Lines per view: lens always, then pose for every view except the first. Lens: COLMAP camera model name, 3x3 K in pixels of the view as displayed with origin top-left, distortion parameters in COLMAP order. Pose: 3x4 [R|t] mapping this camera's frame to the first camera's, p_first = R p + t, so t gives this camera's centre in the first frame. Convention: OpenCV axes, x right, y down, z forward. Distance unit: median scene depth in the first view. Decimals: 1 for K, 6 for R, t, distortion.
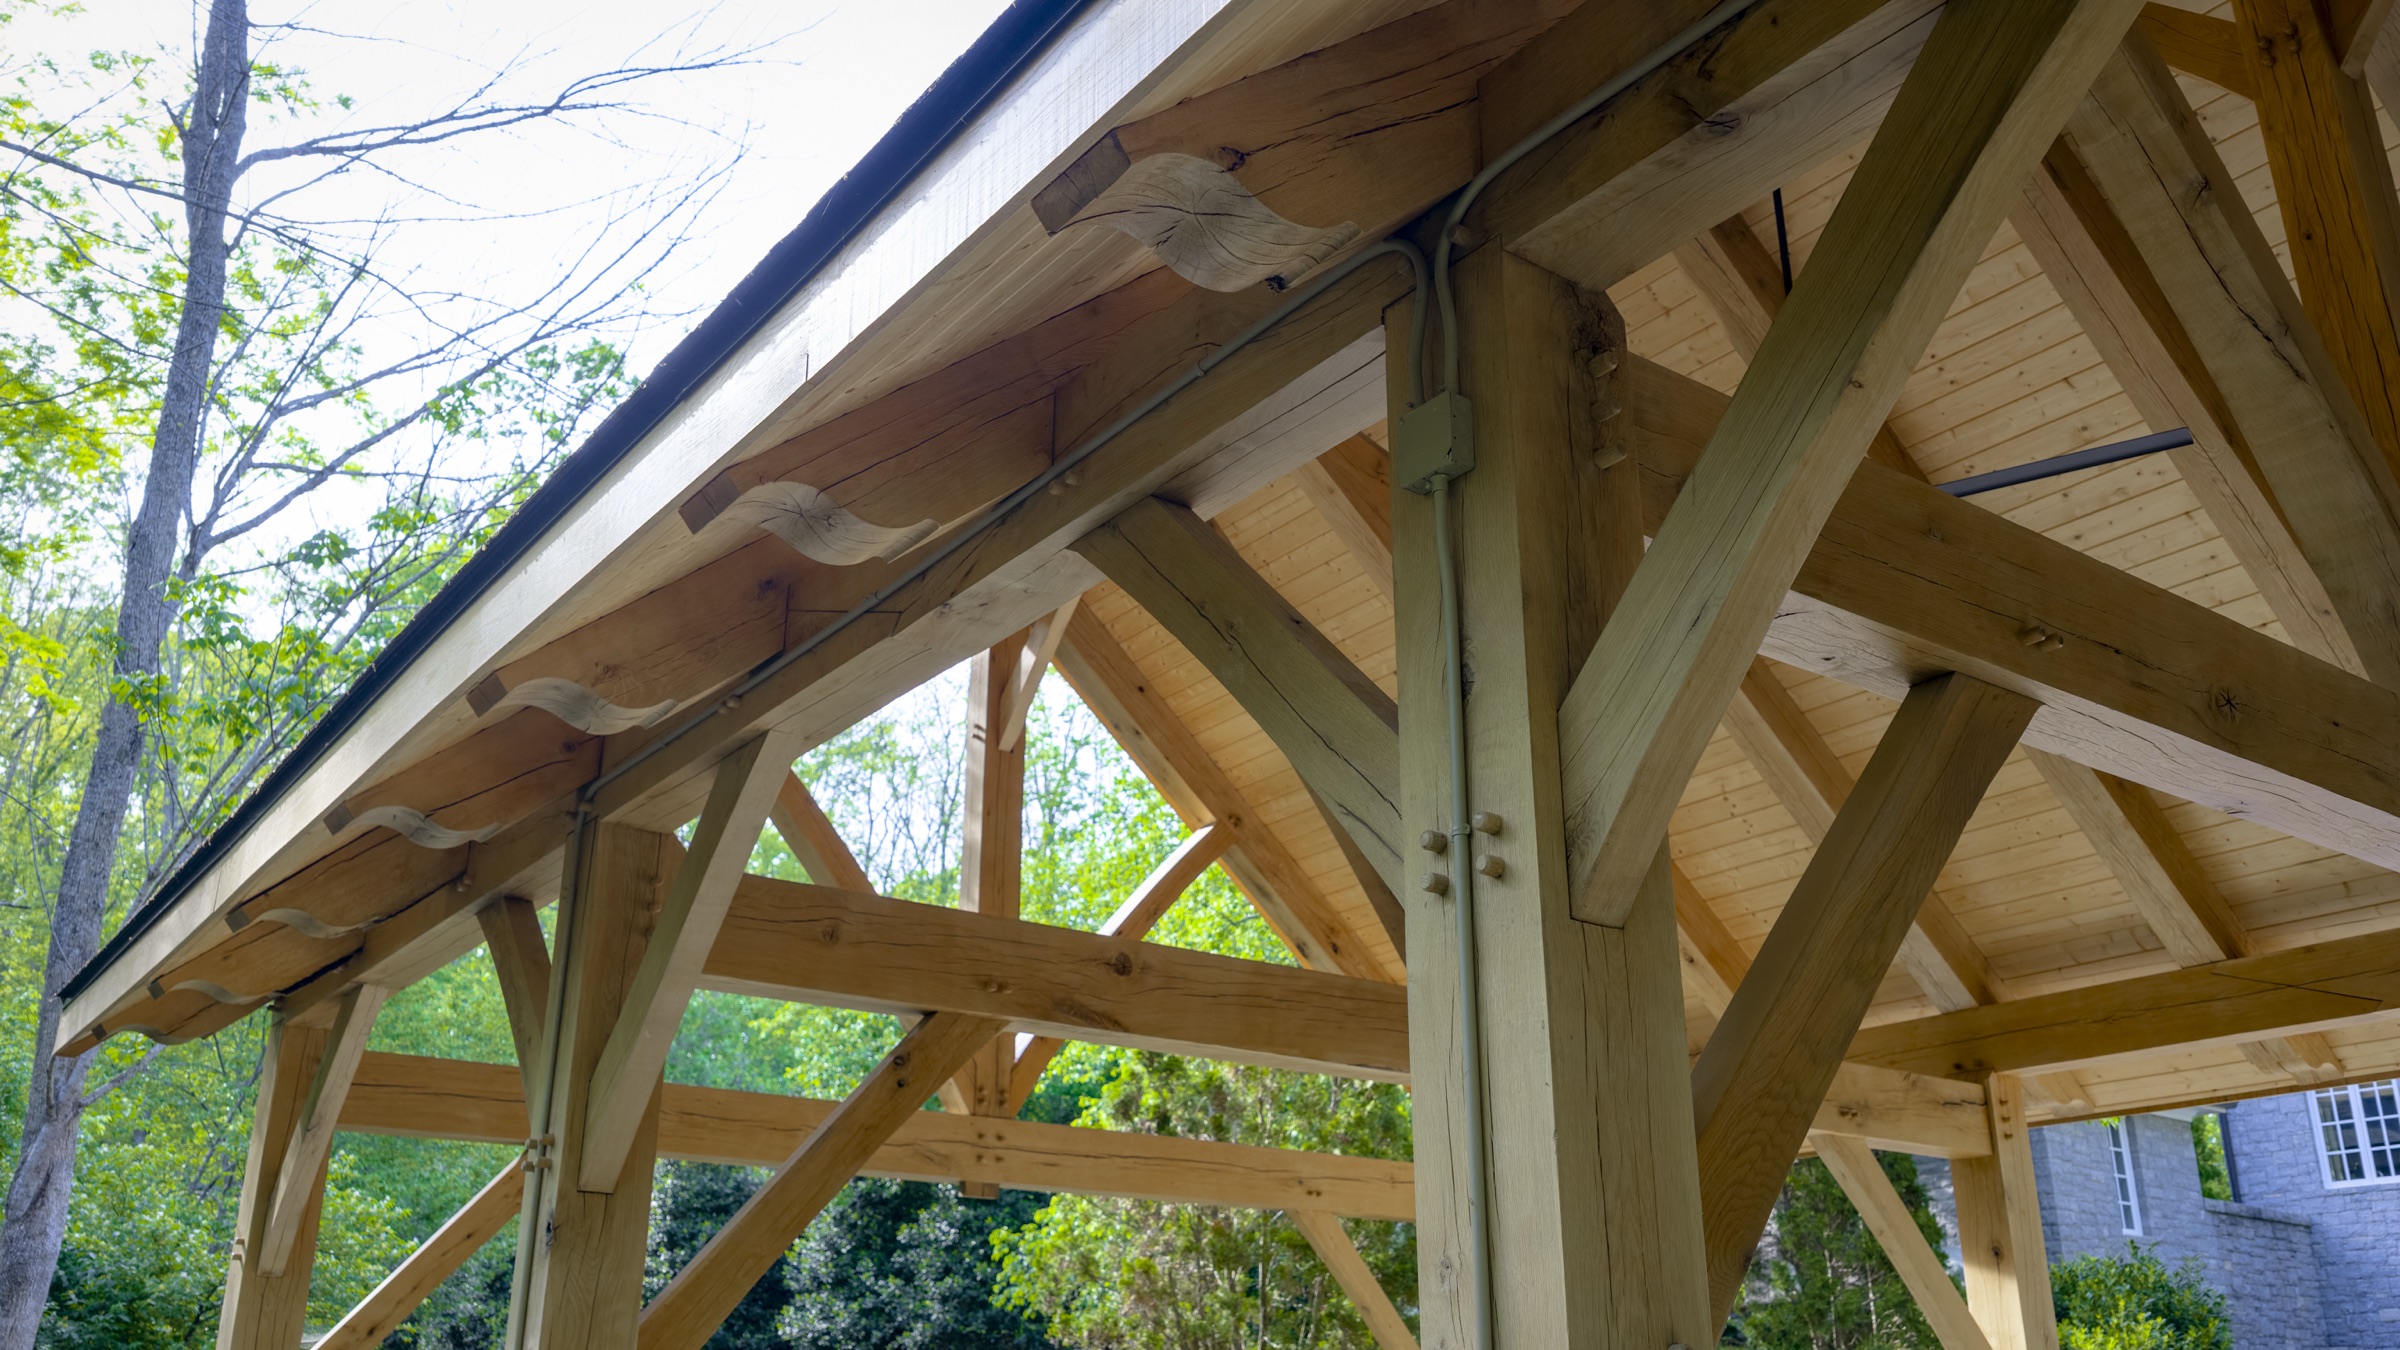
lens RADIAL K [[1978.0, 0, 1200.0], [0, 1978.0, 675.0], [0, 0, 1]] dist [0.029705, -0.063923]
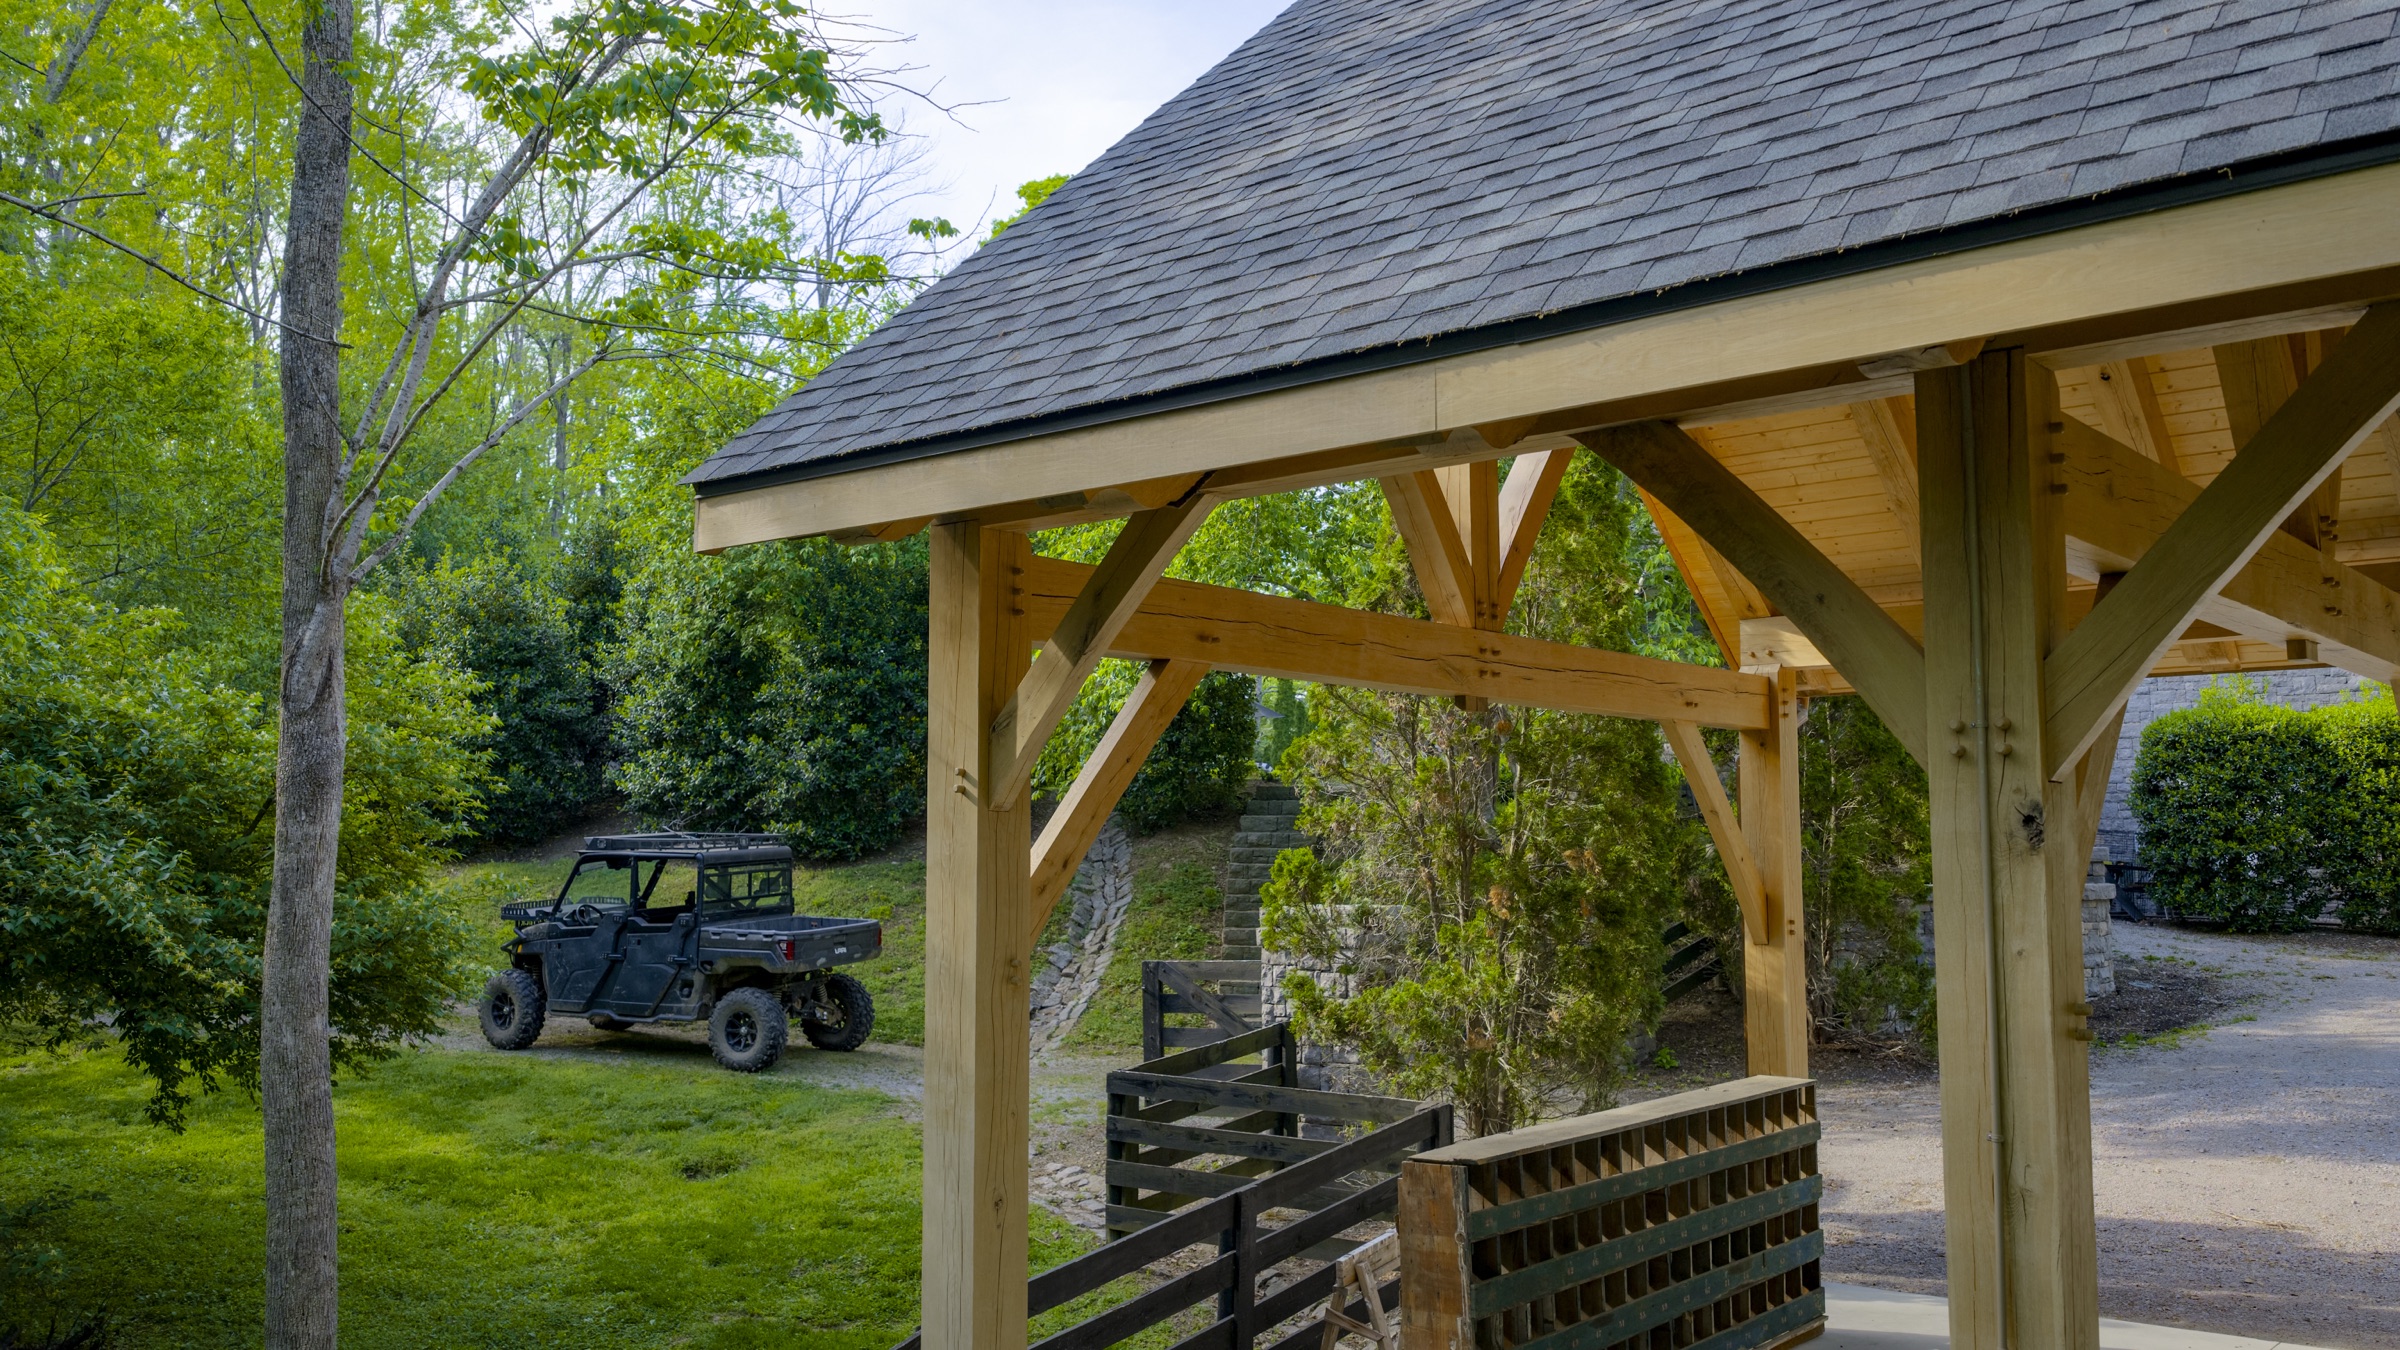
lens RADIAL K [[1979.7, 0, 1214.4], [0, 1979.7, 661.2], [0, 0, 1]] dist [0.030946, -0.060545]
pose [[0.973102, 0.020577, 0.229455, -0.447483], [-0.080481, 0.963612, 0.254902, 0.005726], [-0.215860, -0.266513, 0.939348, 0.132478]]
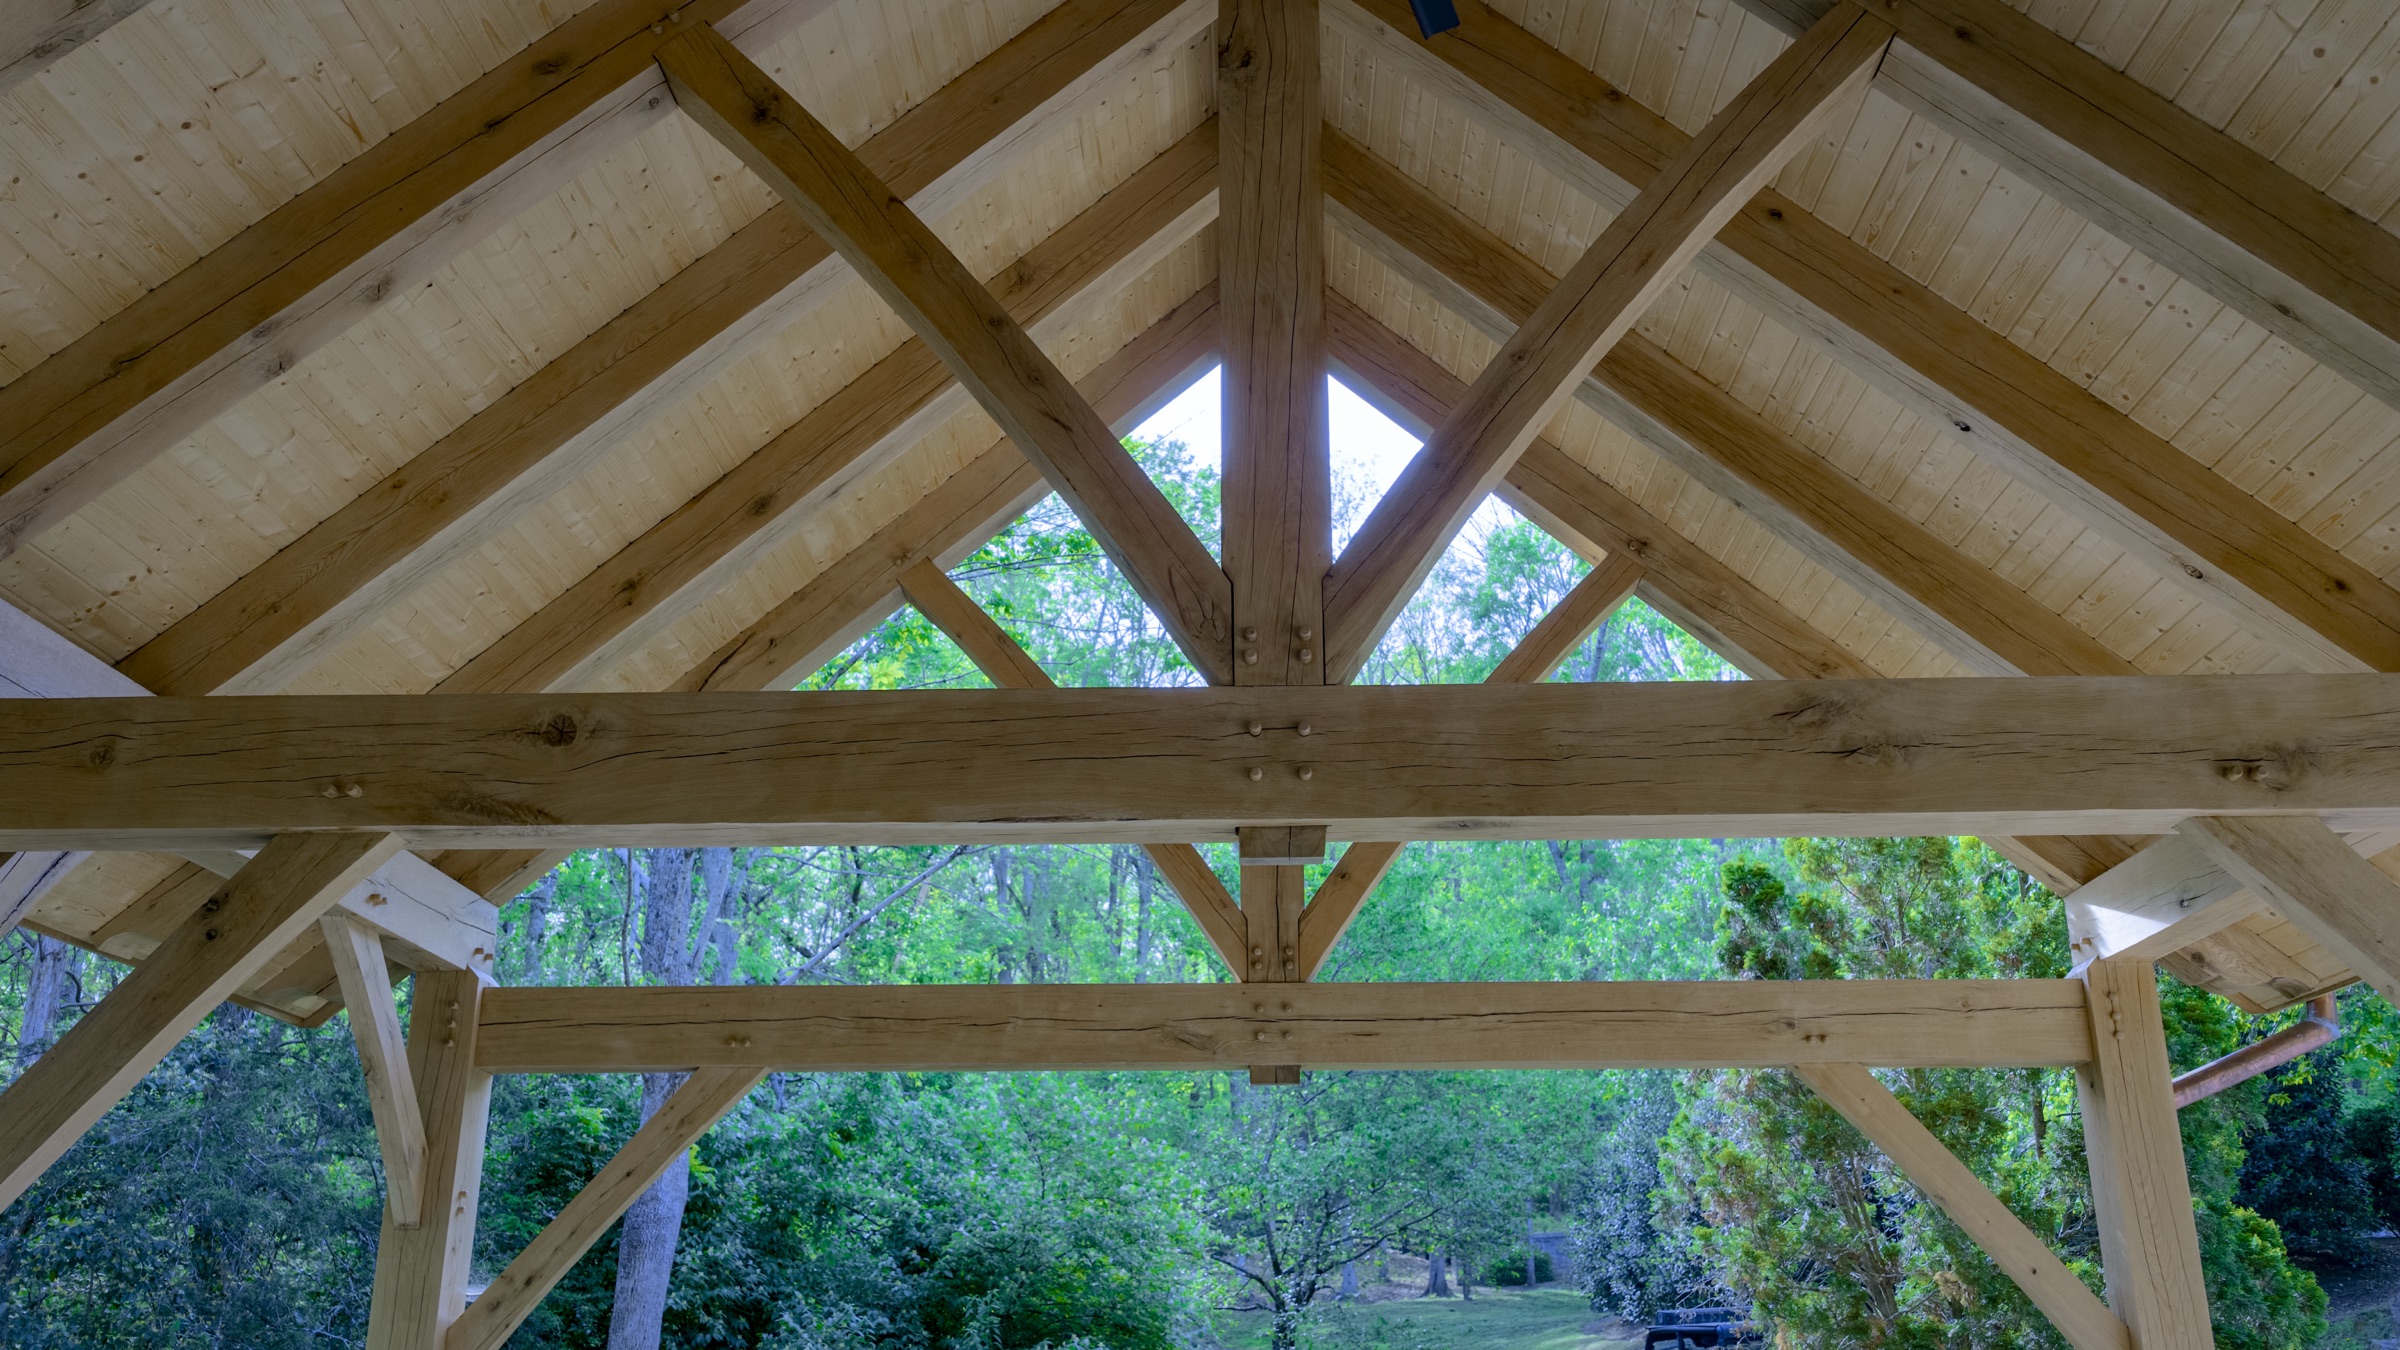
lens RADIAL K [[1979.7, 0, 1214.4], [0, 1979.7, 661.2], [0, 0, 1]] dist [0.030946, -0.060545]
pose [[0.788995, -0.212084, -0.576634, 0.351279], [0.224480, 0.973155, -0.050772, 0.133812], [0.571922, -0.089384, 0.815423, 0.359905]]
